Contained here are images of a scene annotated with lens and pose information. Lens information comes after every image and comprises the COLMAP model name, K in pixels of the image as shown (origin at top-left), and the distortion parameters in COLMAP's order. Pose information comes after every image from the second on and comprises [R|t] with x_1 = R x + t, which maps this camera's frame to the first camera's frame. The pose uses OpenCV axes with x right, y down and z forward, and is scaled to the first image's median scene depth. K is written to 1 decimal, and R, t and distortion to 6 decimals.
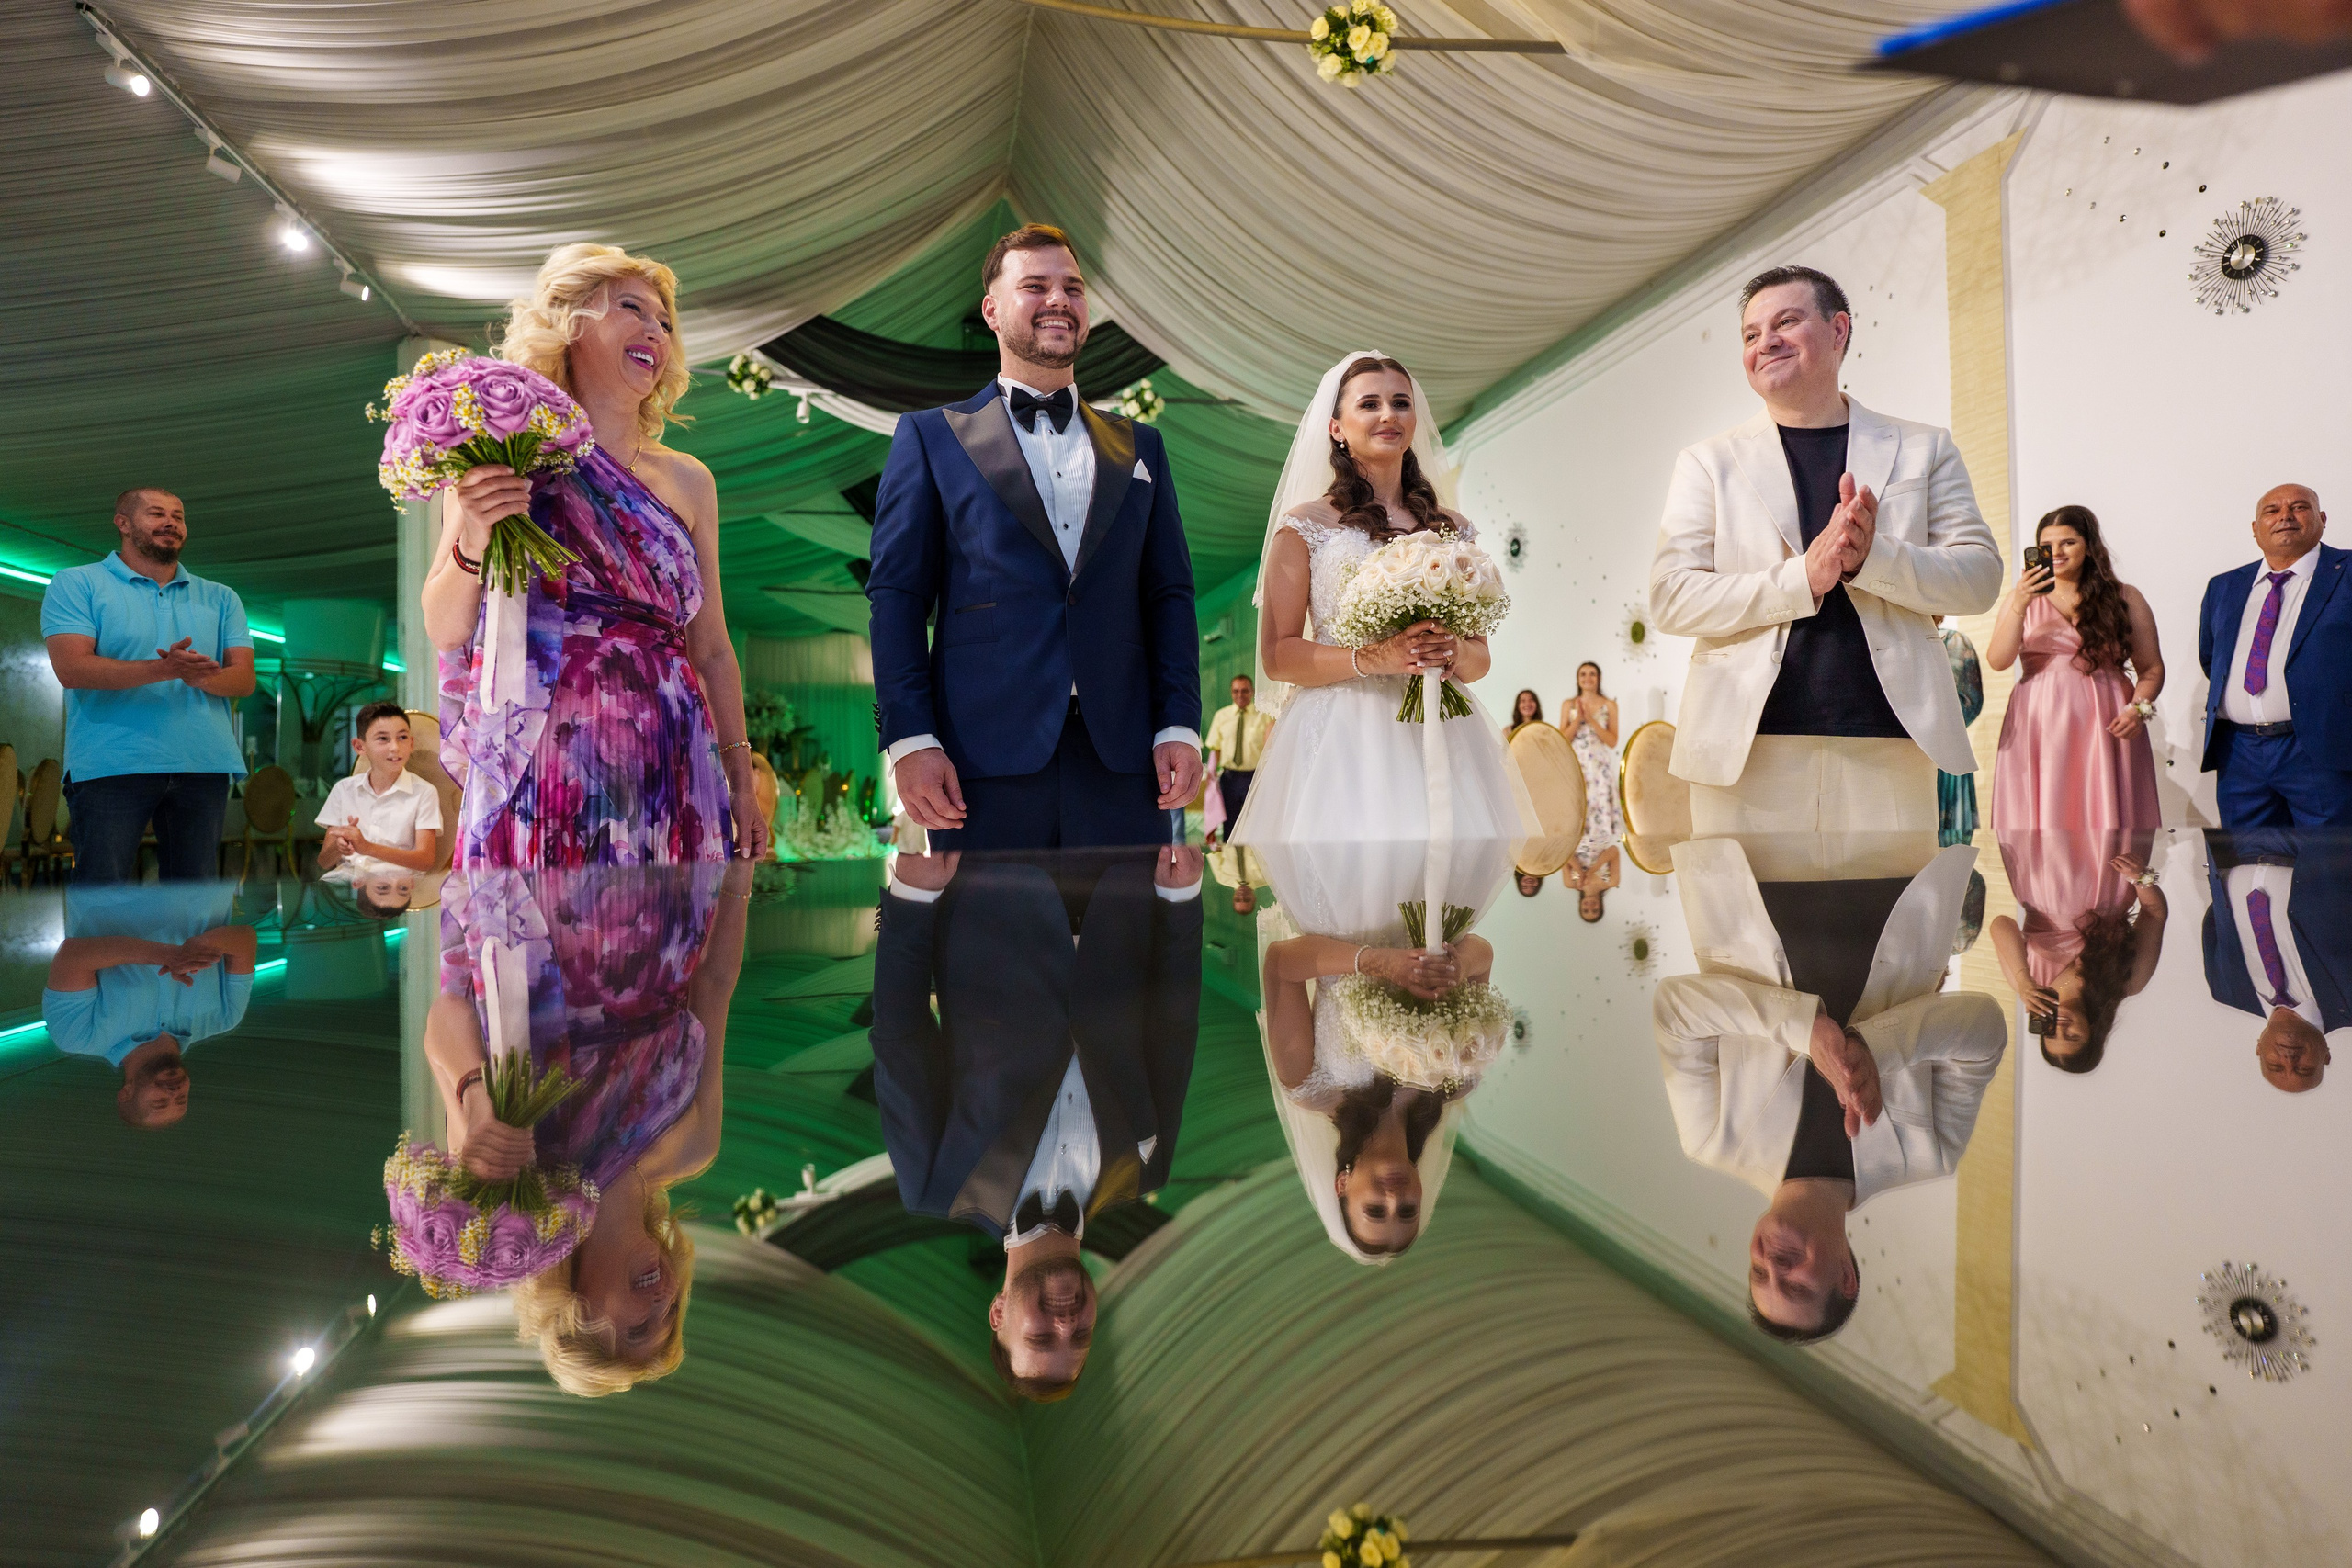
lens RADIAL K [[1275.2, 0, 1176.0], [0, 1275.2, 784.0], [0, 0, 1]] dist [0.002567, 0.000418]
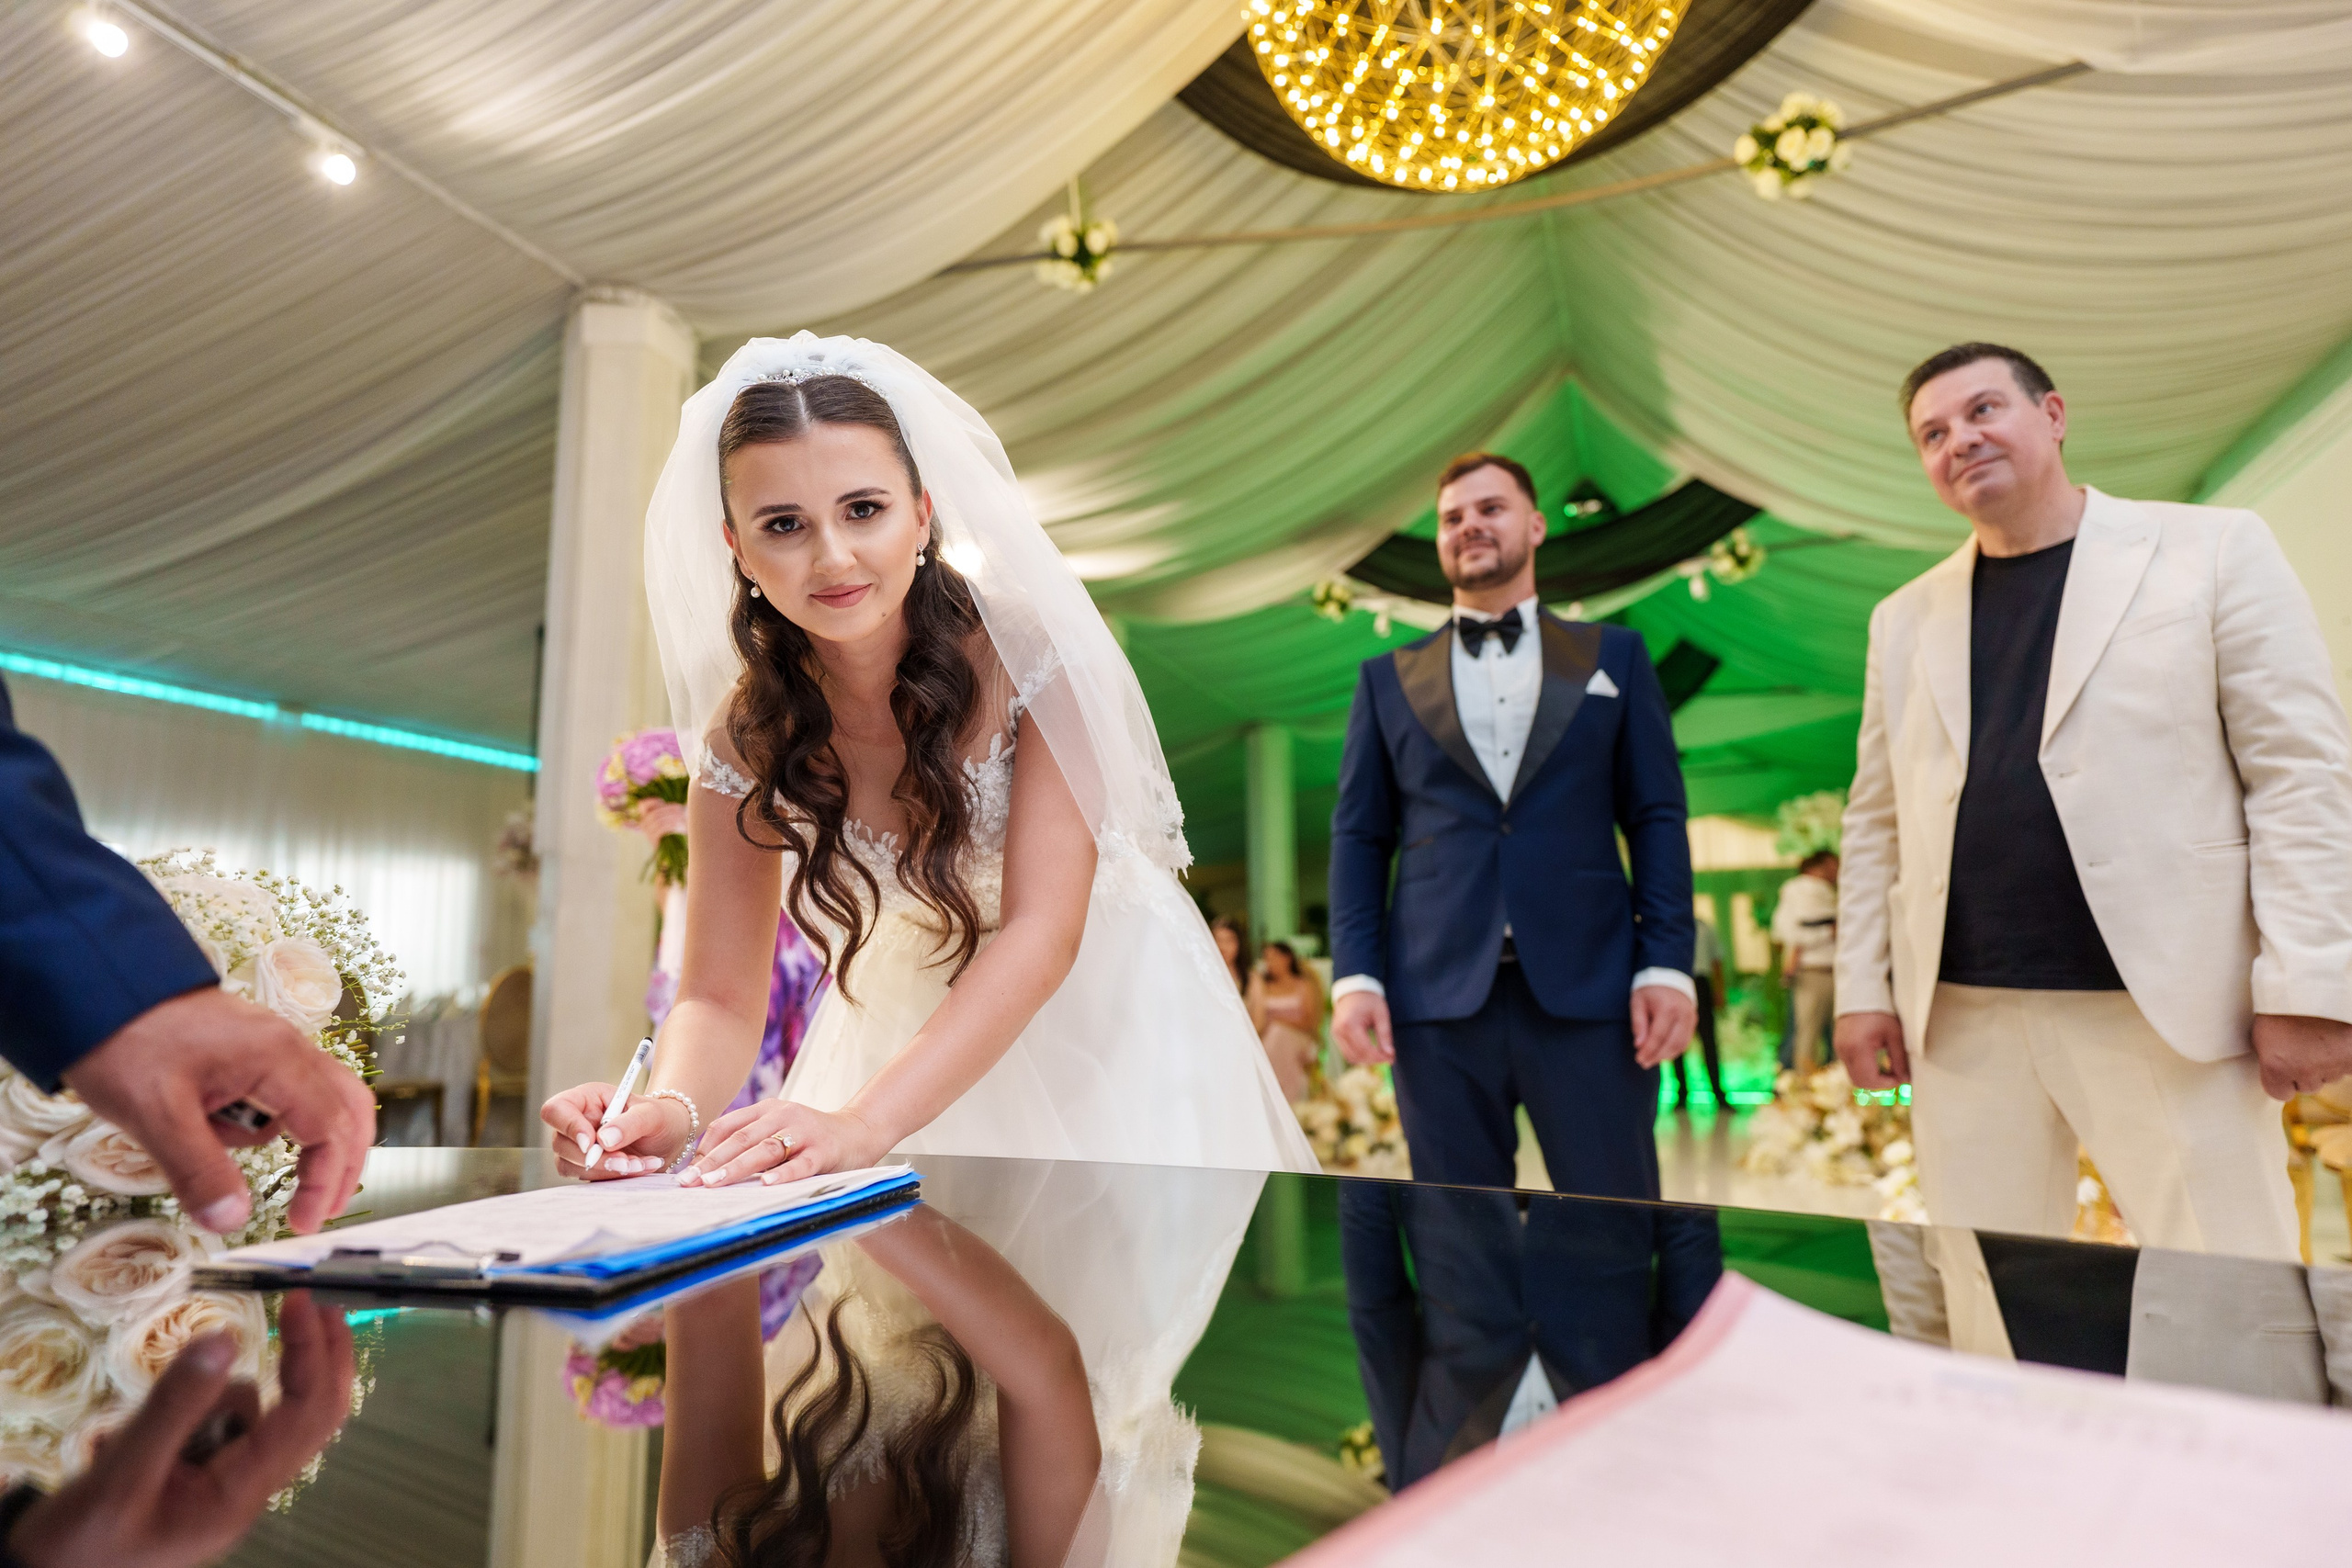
lens RADIAL K [[1309.0, 0, 1176.0], [0, 1309.0, 784.0], [0, 0, 1]] dist [-0.000813, 0.002885]
pose [[0.833354, -0.080078, -0.546909, 0.157730], [0.002709, 0.990030, -0.140831, -0.014695], [0.552734, 0.115881, 0.825262, 0.046576]]
